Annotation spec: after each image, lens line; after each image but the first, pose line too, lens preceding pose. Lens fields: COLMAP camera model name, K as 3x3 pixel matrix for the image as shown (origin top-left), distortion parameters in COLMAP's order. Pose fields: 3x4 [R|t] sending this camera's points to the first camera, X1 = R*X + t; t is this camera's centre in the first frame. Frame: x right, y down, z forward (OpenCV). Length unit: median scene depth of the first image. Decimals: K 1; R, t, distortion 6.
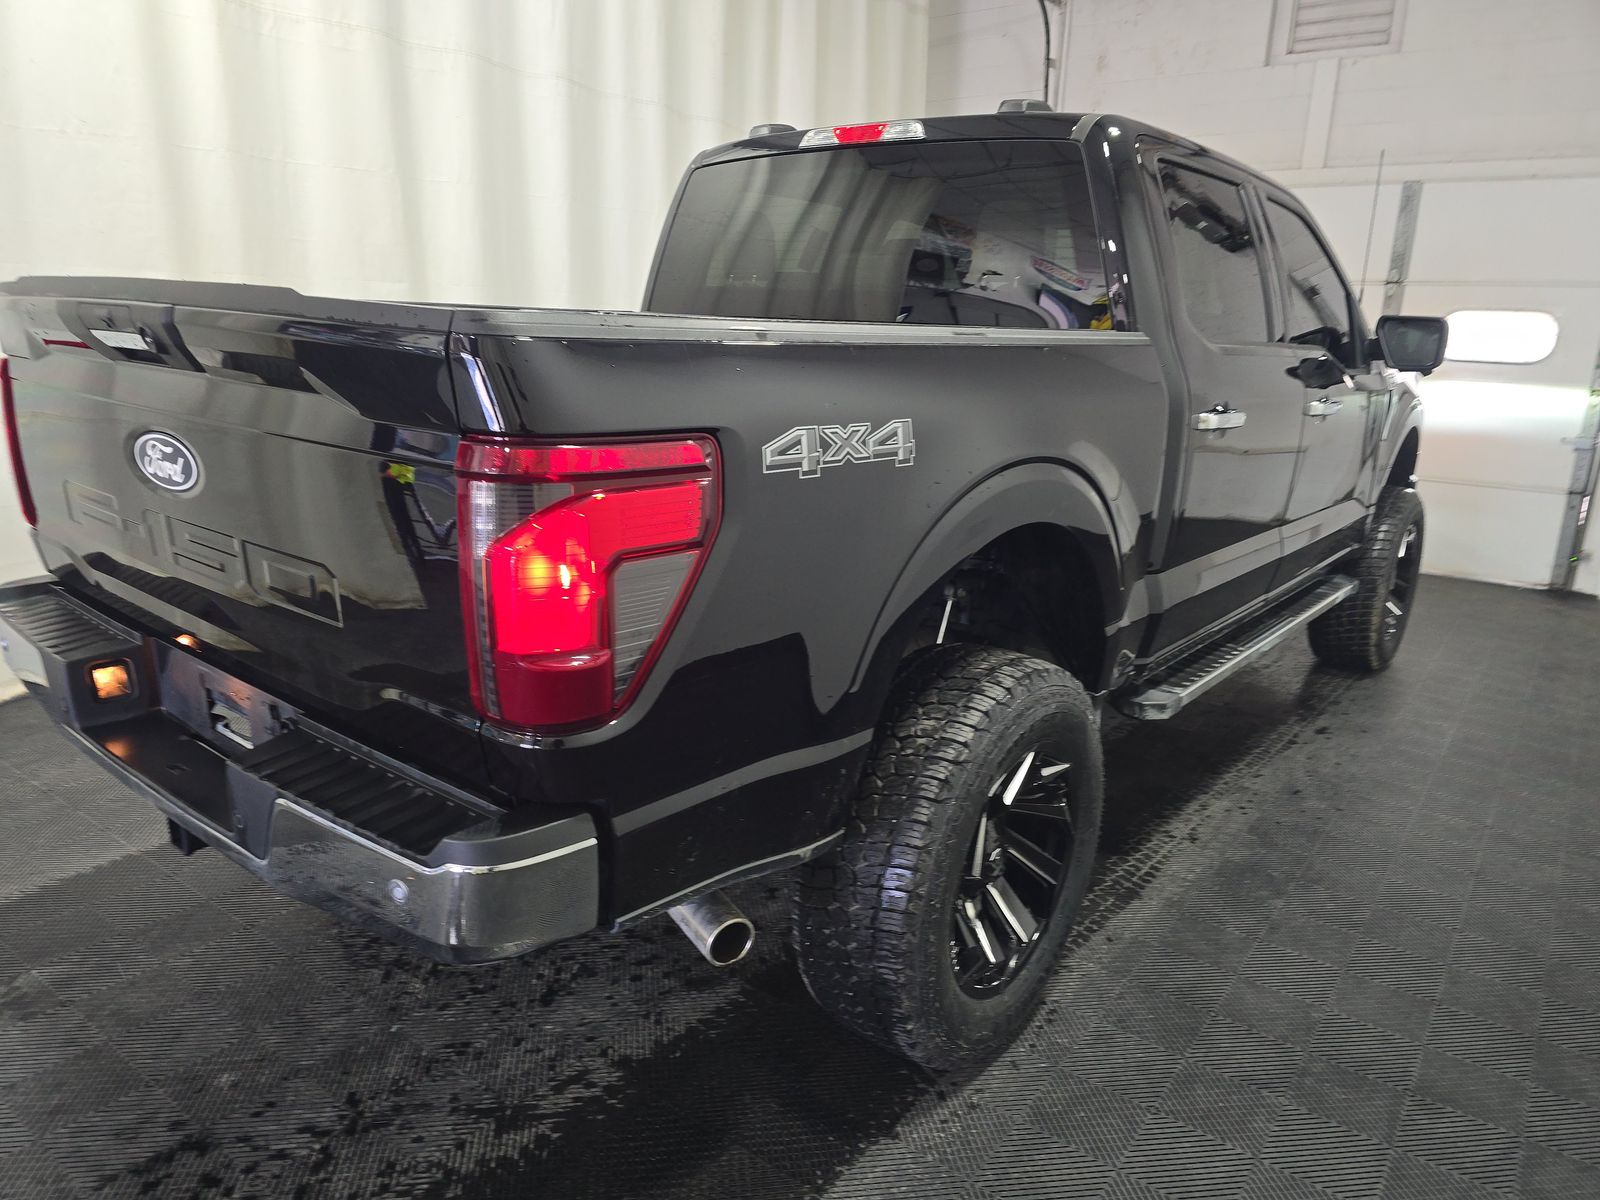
lens RADIAL K [[1065.6, 0, 800.0], [0, 1065.6, 600.0], [0, 0, 1]] dist [0.000201, -0.004324]
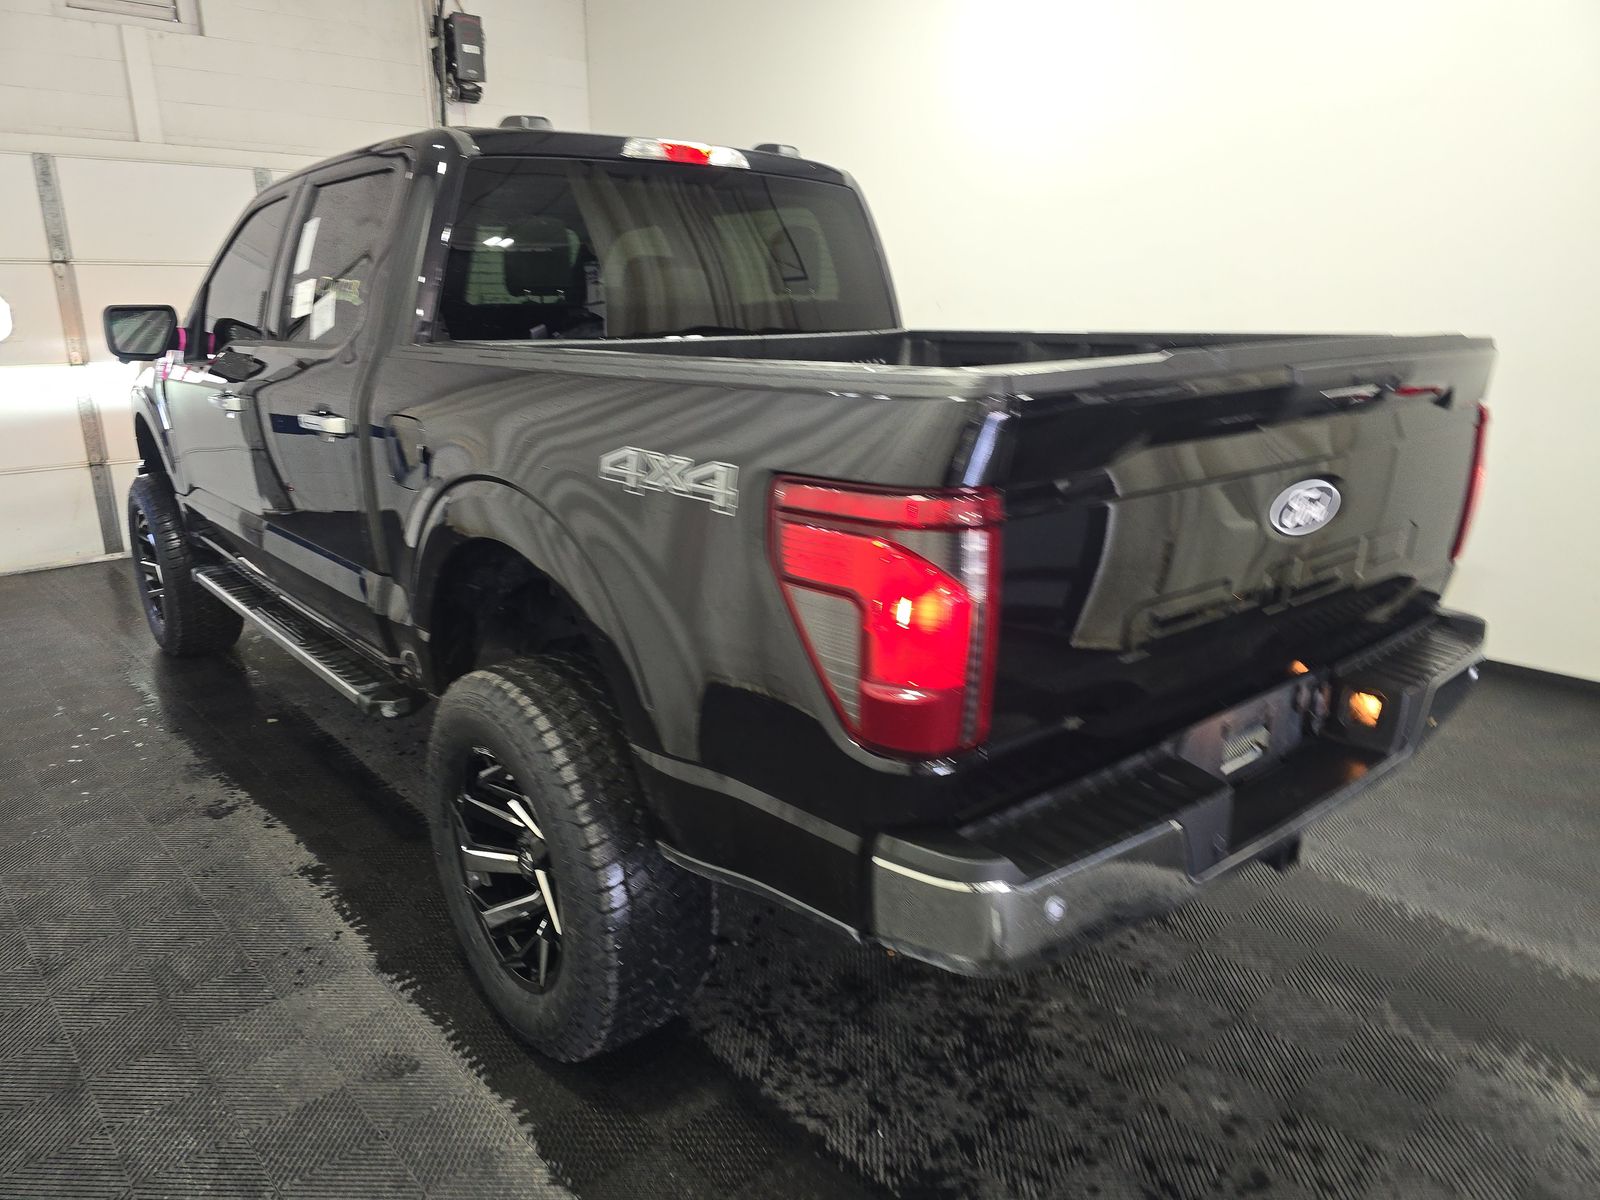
lens RADIAL K [[1065.6, 0, 800.0], [0, 1065.6, 600.0], [0, 0, 1]] dist [0.000201, -0.004324]
pose [[0.196534, -0.297170, 0.934379, -1.002053], [0.262903, 0.934041, 0.241764, -0.252709], [-0.944593, 0.198137, 0.261698, 0.707849]]
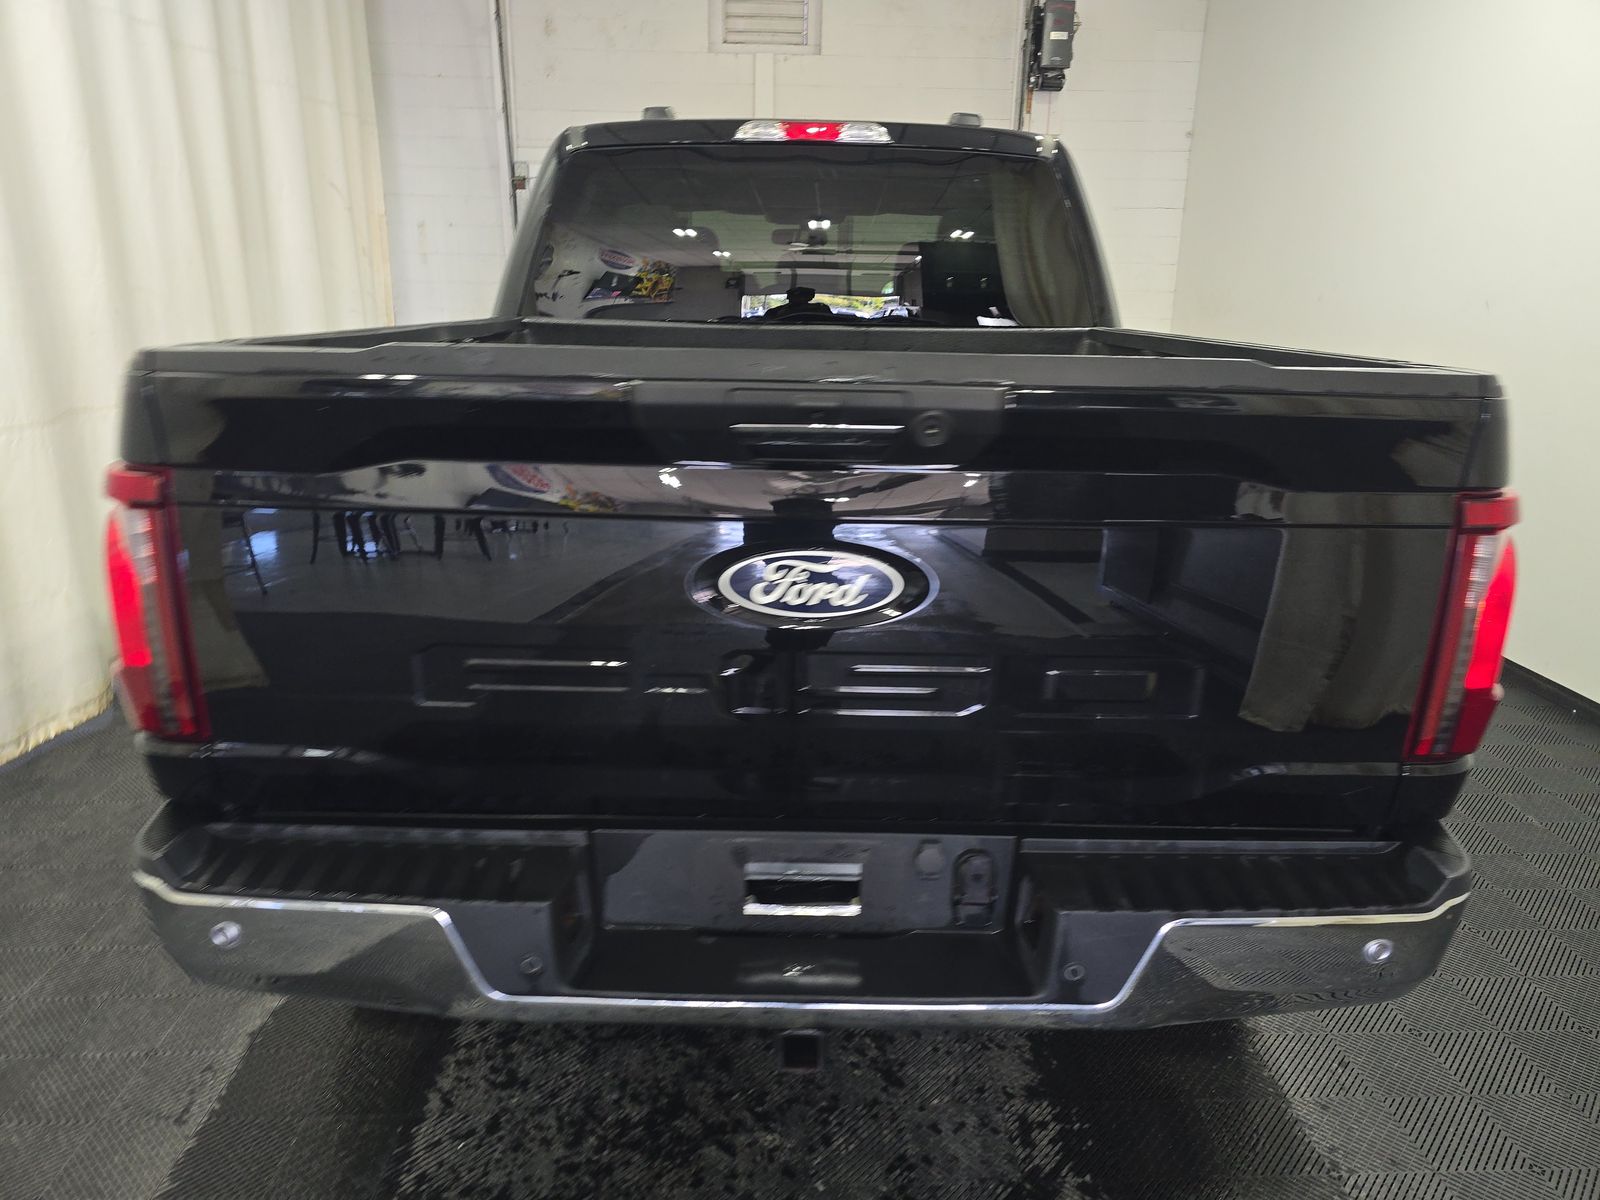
lens RADIAL K [[1065.7, 0, 800.0], [0, 1065.7, 600.0], [0, 0, 1]] dist [0.002625, -0.000233]
pose [[0.778597, -0.194833, 0.596512, -0.612553], [0.170630, 0.980496, 0.097535, -0.111683], [-0.603881, 0.025842, 0.796655, 0.235142]]
